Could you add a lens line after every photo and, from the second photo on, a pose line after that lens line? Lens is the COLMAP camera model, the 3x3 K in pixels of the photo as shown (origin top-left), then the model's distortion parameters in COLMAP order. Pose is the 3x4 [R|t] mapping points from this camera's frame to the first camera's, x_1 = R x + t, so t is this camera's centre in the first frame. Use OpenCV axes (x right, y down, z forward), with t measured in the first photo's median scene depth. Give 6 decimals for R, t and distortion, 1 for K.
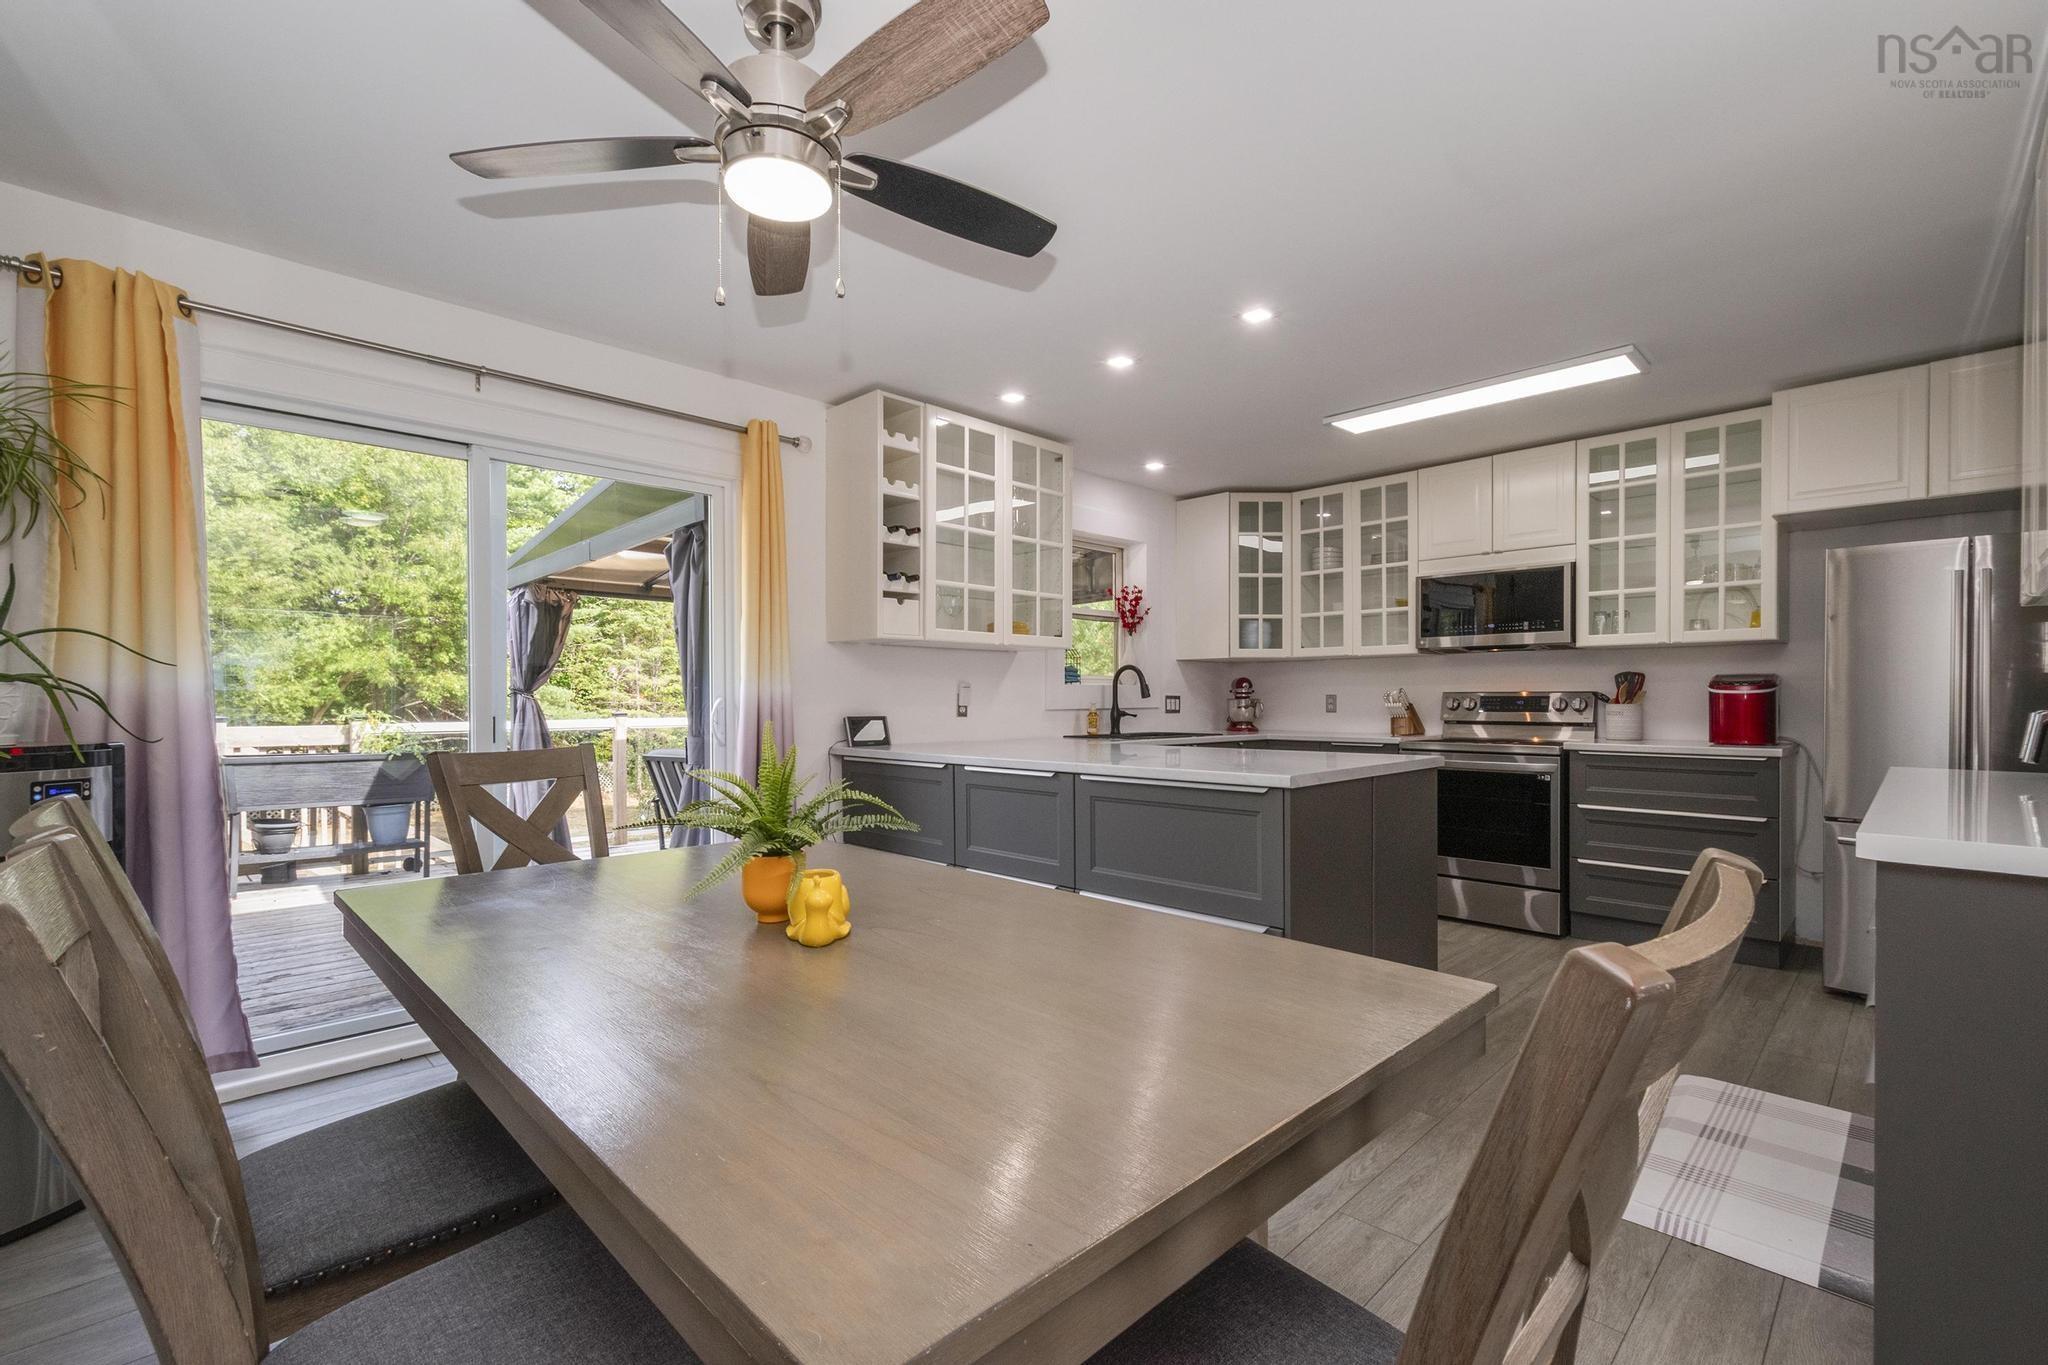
lens RADIAL K [[905.2, 0, 1061.4], [0, 905.2, 708.2], [0, 0, 1]] dist [0.011479, -0.001161]
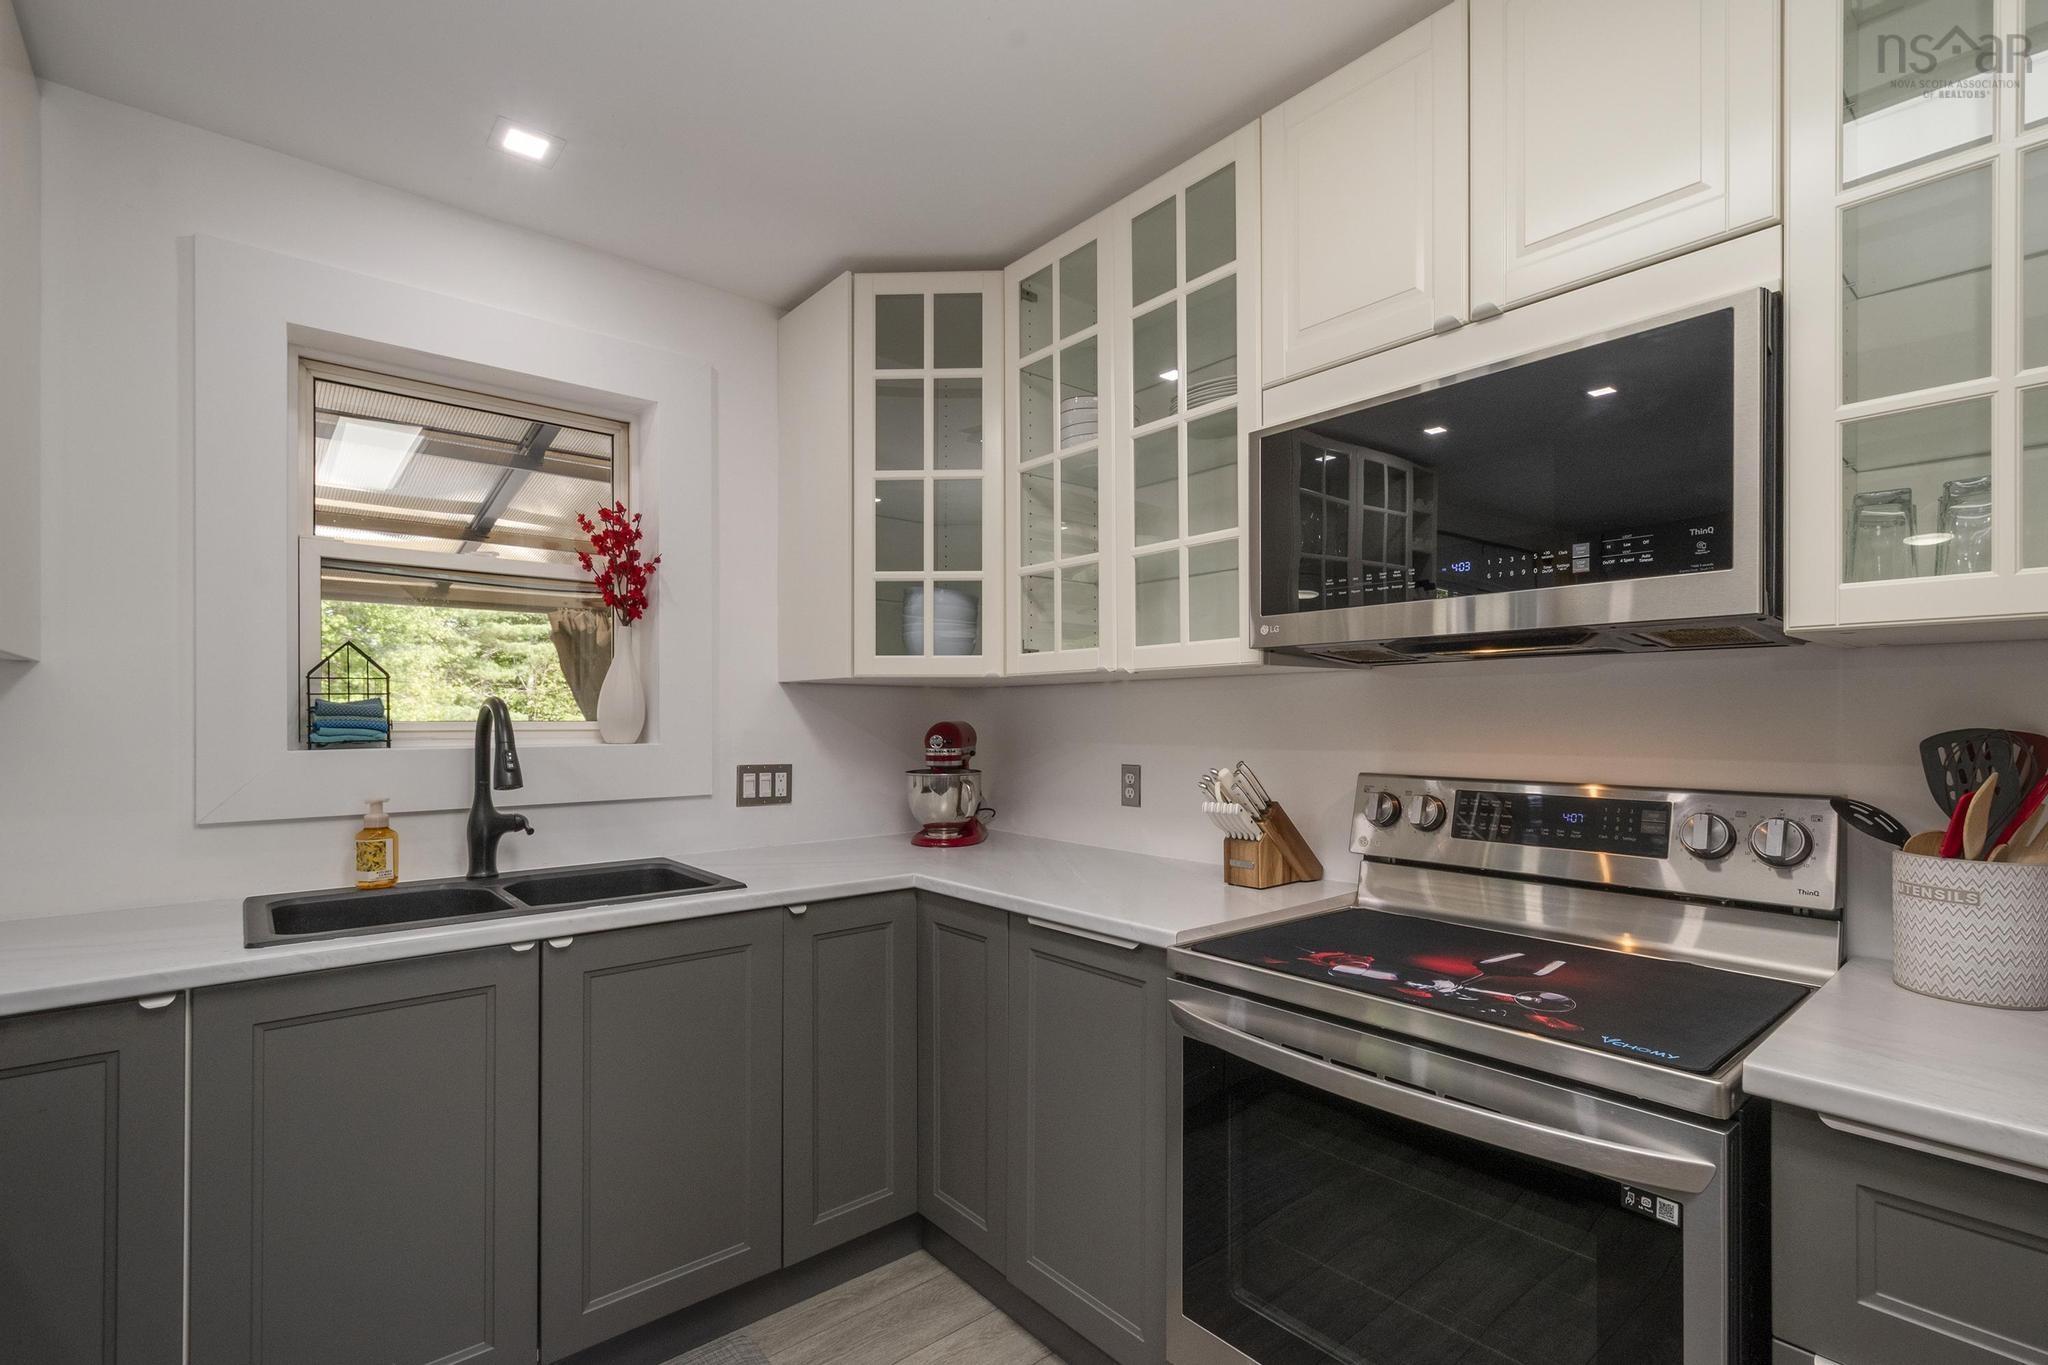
lens RADIAL K [[920.9, 0, 1074.9], [0, 920.9, 723.6], [0, 0, 1]] dist [0.005619, -0.000624]
pose [[0.997363, 0.004480, -0.072435, 0.358506], [-0.005101, 0.999952, -0.008394, -0.036157], [0.072394, 0.008742, 0.997338, 0.672566]]
